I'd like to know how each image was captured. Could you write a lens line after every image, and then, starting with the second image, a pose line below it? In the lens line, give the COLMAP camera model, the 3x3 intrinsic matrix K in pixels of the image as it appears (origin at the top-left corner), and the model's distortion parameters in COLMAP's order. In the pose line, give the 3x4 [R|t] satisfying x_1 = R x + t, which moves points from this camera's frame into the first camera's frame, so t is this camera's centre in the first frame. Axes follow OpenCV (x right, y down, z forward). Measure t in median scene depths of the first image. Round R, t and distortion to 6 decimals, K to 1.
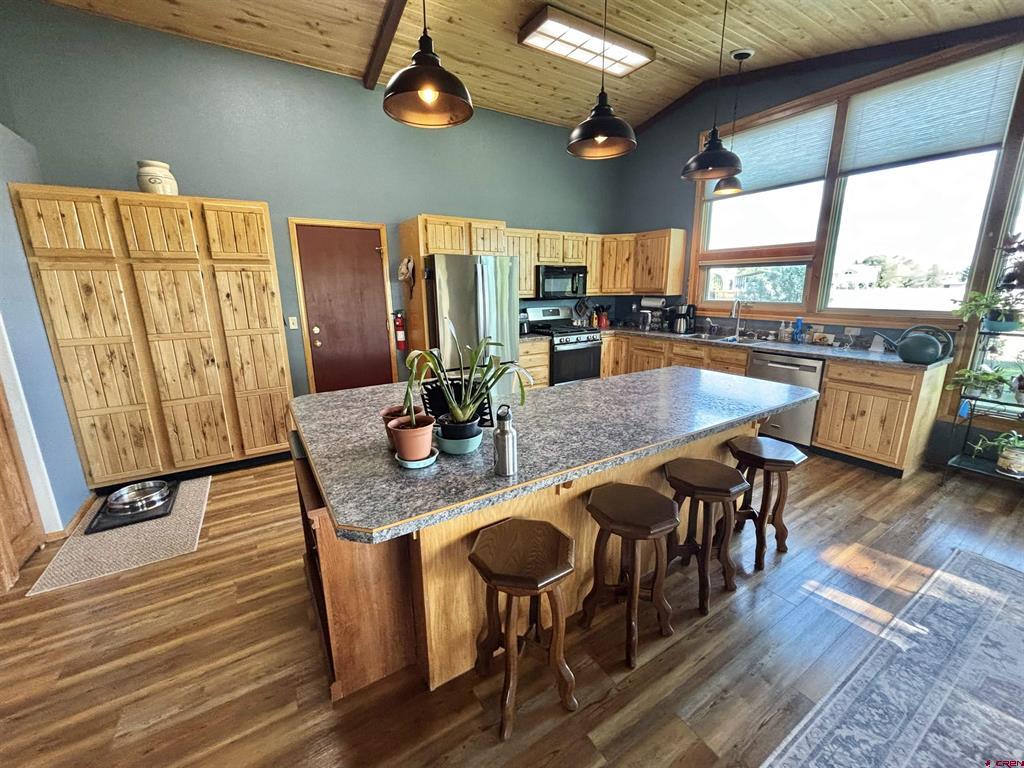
lens RADIAL K [[413.7, 0, 512.6], [0, 413.7, 383.5], [0, 0, 1]] dist [0.002271, -0.000428]
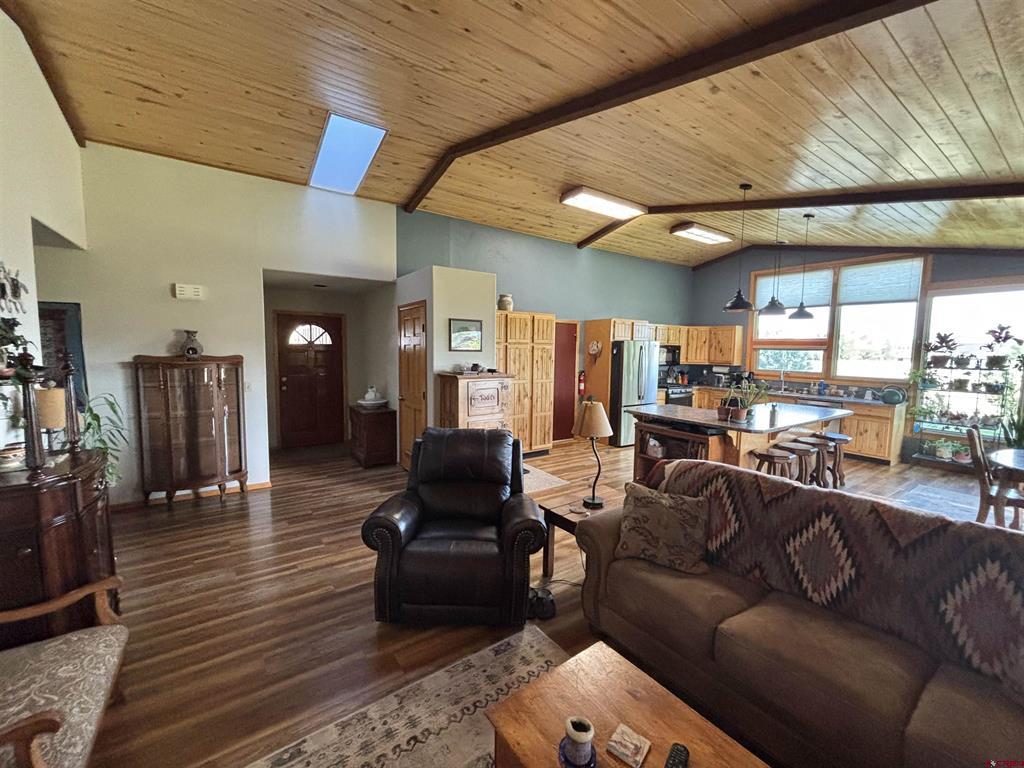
lens RADIAL K [[413.7, 0, 512.3], [0, 413.7, 384.4], [0, 0, 1]] dist [0.002271, -0.000428]
pose [[0.998687, 0.022579, 0.045992, -0.677736], [-0.015744, 0.989468, -0.143895, 0.126448], [-0.048756, 0.142982, 0.988524, -0.646629]]
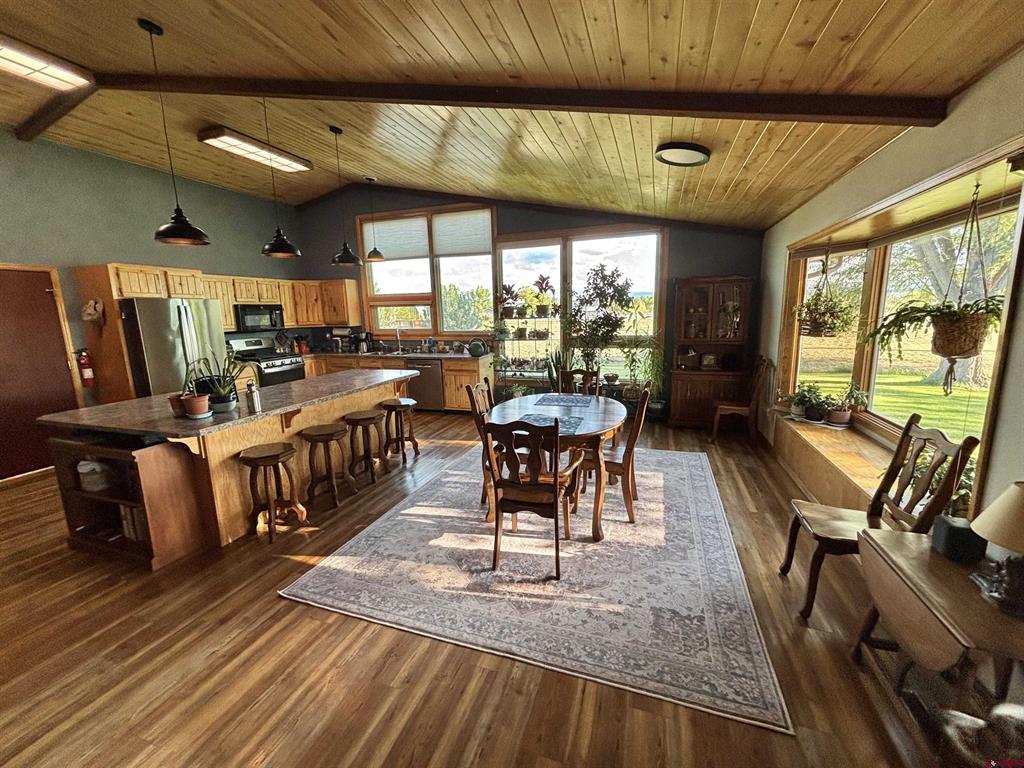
lens RADIAL K [[413.7, 0, 511.2], [0, 413.7, 383.0], [0, 0, 1]] dist [0.002271, -0.000428]
pose [[0.784157, -0.115311, 0.609755, -0.084584], [0.157409, 0.987409, -0.015702, 0.097900], [-0.600267, 0.108294, 0.792434, -0.482275]]
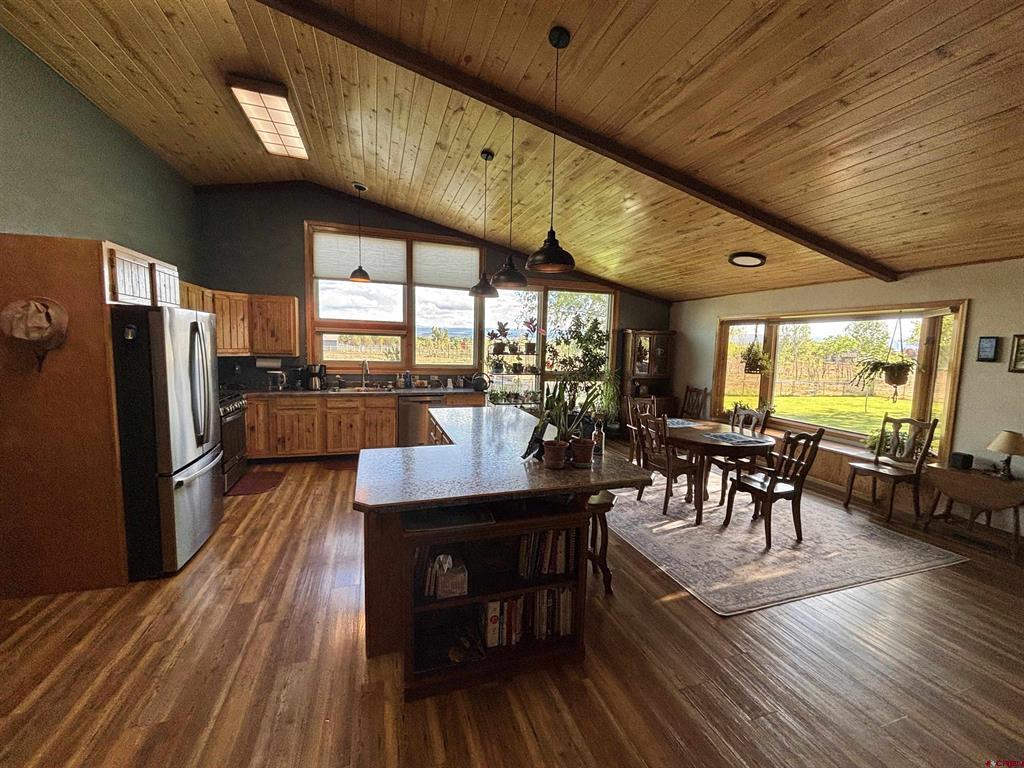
lens RADIAL K [[413.7, 0, 510.8], [0, 413.7, 382.7], [0, 0, 1]] dist [0.002271, -0.000428]
pose [[0.240906, -0.075508, 0.967607, -0.654005], [0.191642, 0.981041, 0.028843, -0.087272], [-0.951440, 0.178486, 0.250809, 0.265285]]
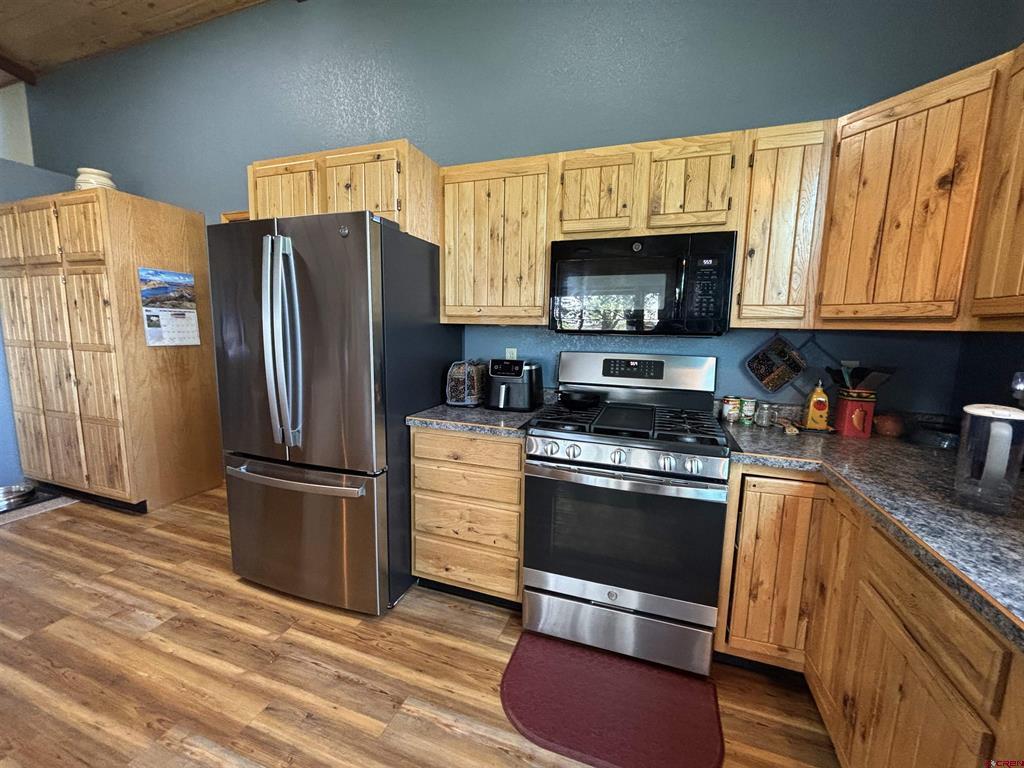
lens RADIAL K [[413.7, 0, 515.1], [0, 413.7, 380.2], [0, 0, 1]] dist [0.002271, -0.000428]
pose [[0.619105, 0.123157, -0.775591, 0.420244], [-0.203405, 0.979070, -0.006897, -0.178762], [0.758509, 0.162029, 0.631198, 0.890893]]
